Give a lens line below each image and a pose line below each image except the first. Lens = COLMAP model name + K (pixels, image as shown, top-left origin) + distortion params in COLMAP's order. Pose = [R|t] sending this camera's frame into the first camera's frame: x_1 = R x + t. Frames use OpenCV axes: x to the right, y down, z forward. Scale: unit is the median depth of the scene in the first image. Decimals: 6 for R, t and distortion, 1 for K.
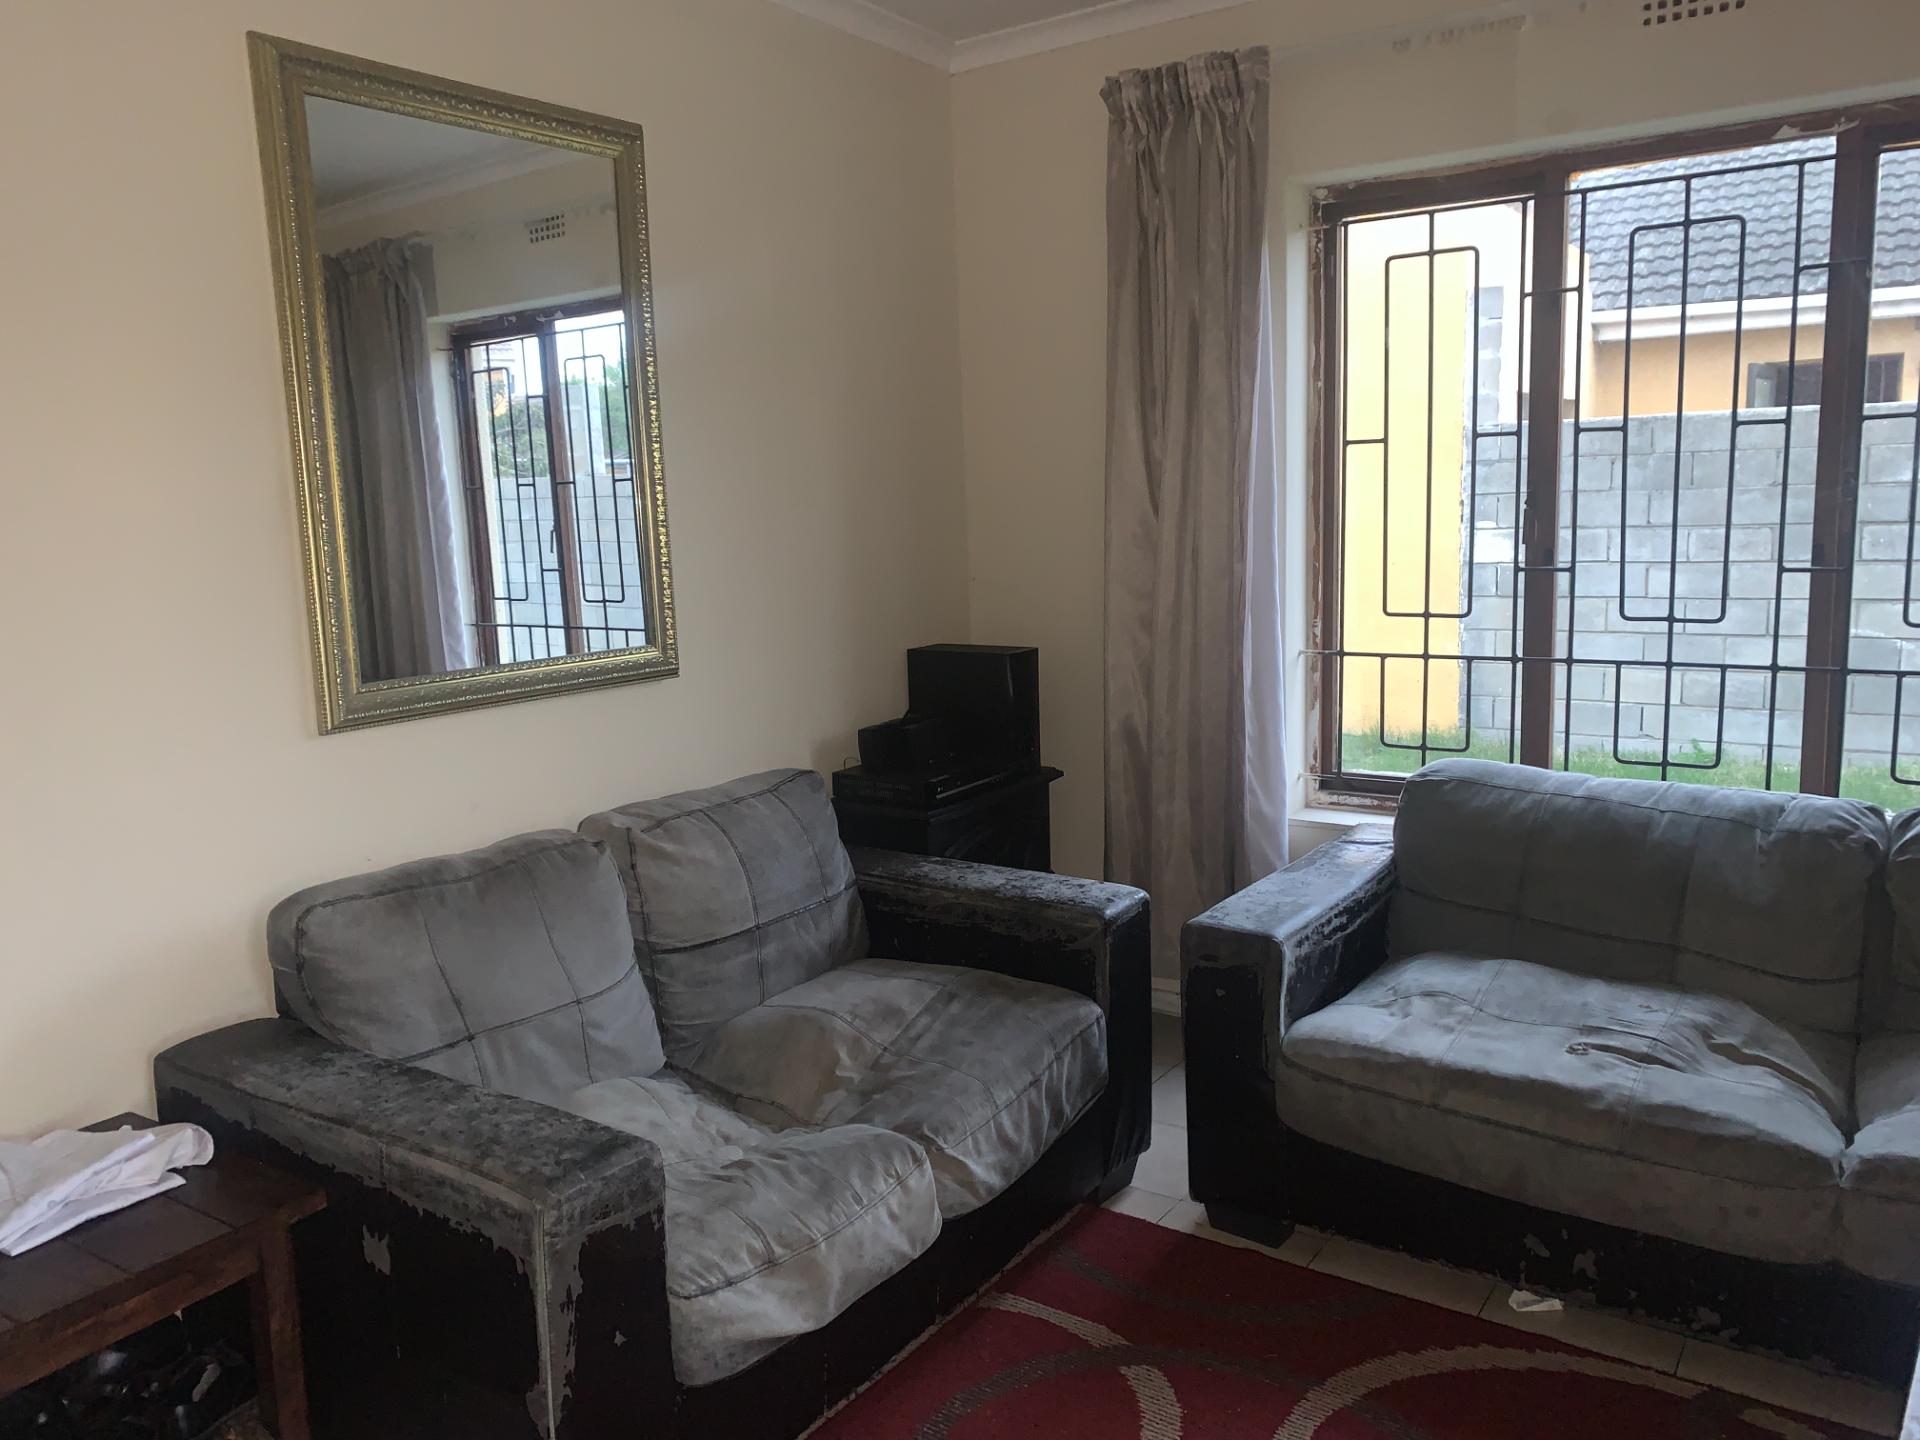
lens RADIAL K [[1467.7, 0, 947.6], [0, 1467.7, 722.4], [0, 0, 1]] dist [0.045759, -0.041108]
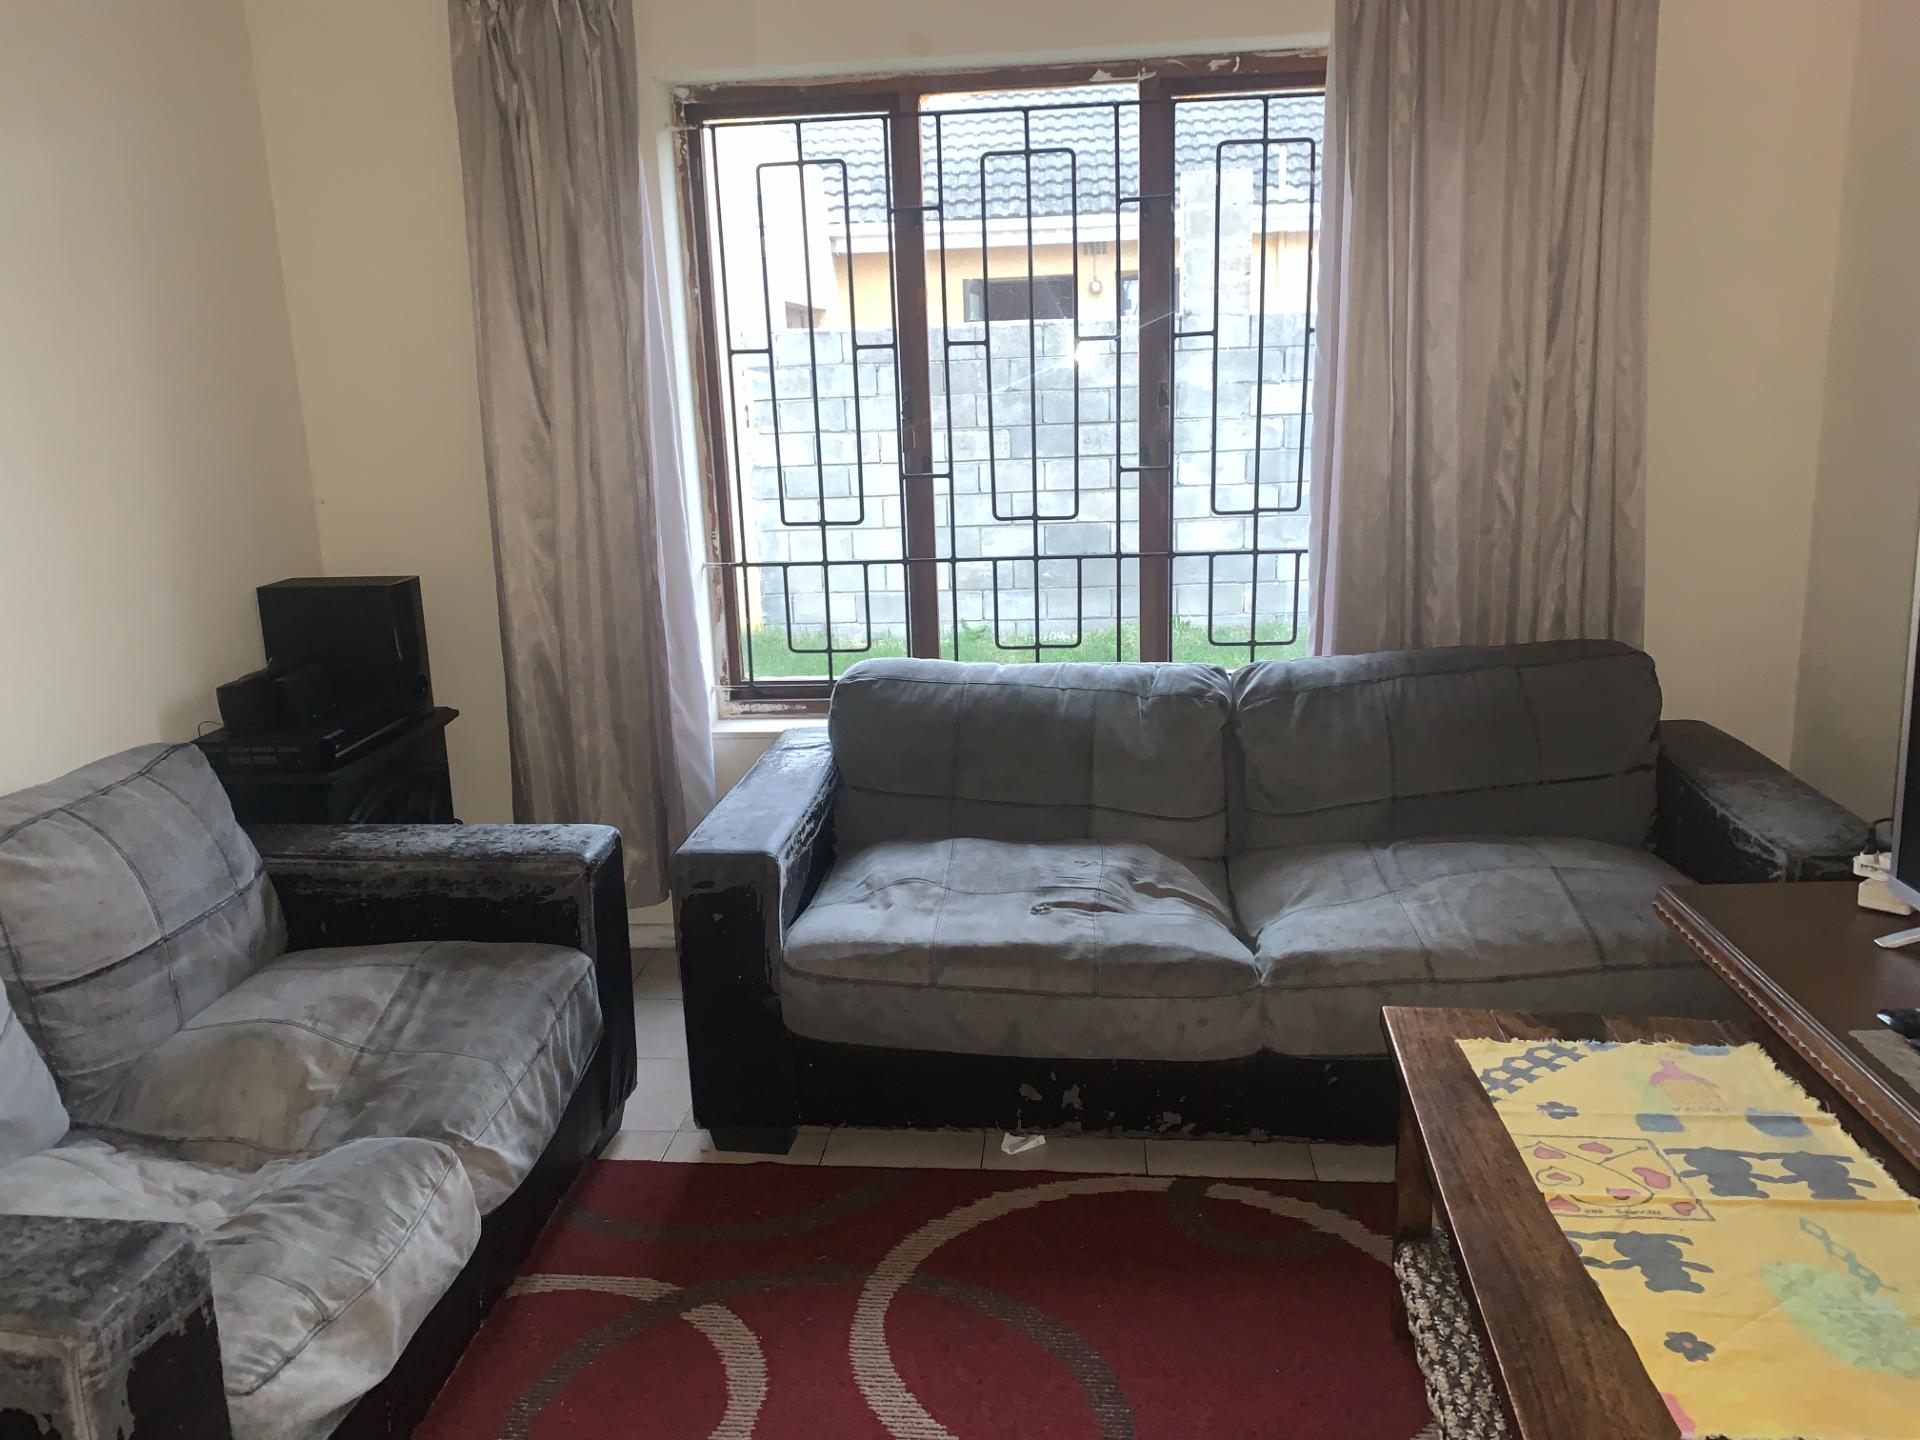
lens RADIAL K [[1472.9, 0, 934.6], [0, 1472.9, 718.1], [0, 0, 1]] dist [0.008395, 0.005282]
pose [[0.877150, -0.111365, 0.467126, -0.128747], [0.083801, 0.993310, 0.079451, -0.015094], [-0.472849, -0.030545, 0.880614, 0.066636]]
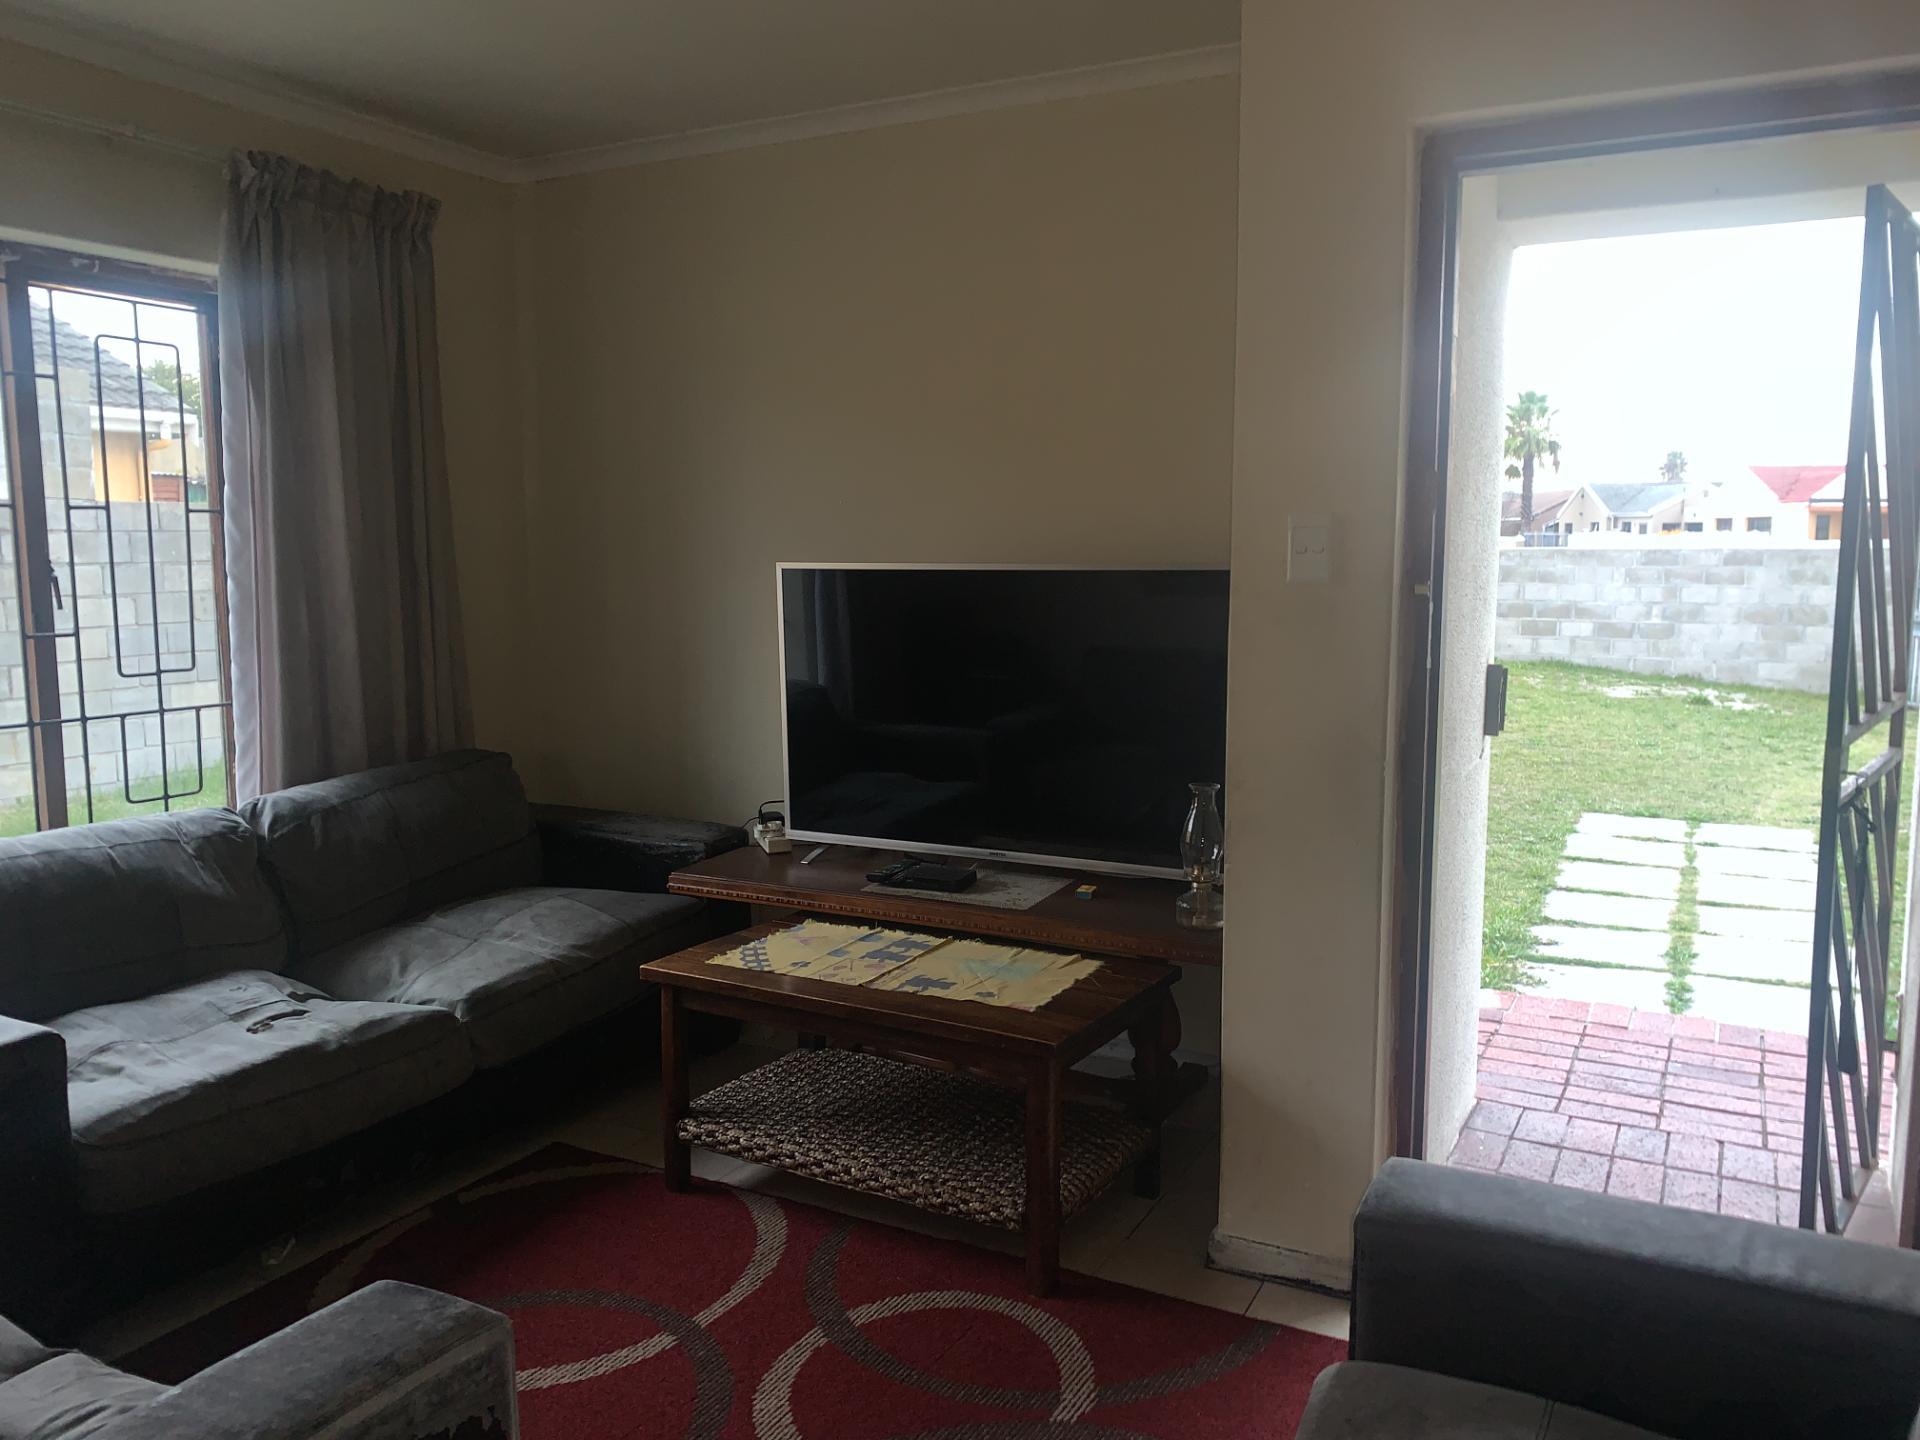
lens RADIAL K [[1488.8, 0, 962.9], [0, 1488.8, 713.5], [0, 0, 1]] dist [0.056465, -0.000007]
pose [[-0.119041, -0.082299, 0.989473, -0.745363], [0.162734, 0.981465, 0.101211, -0.052586], [-0.979463, 0.173069, -0.103442, 0.478512]]
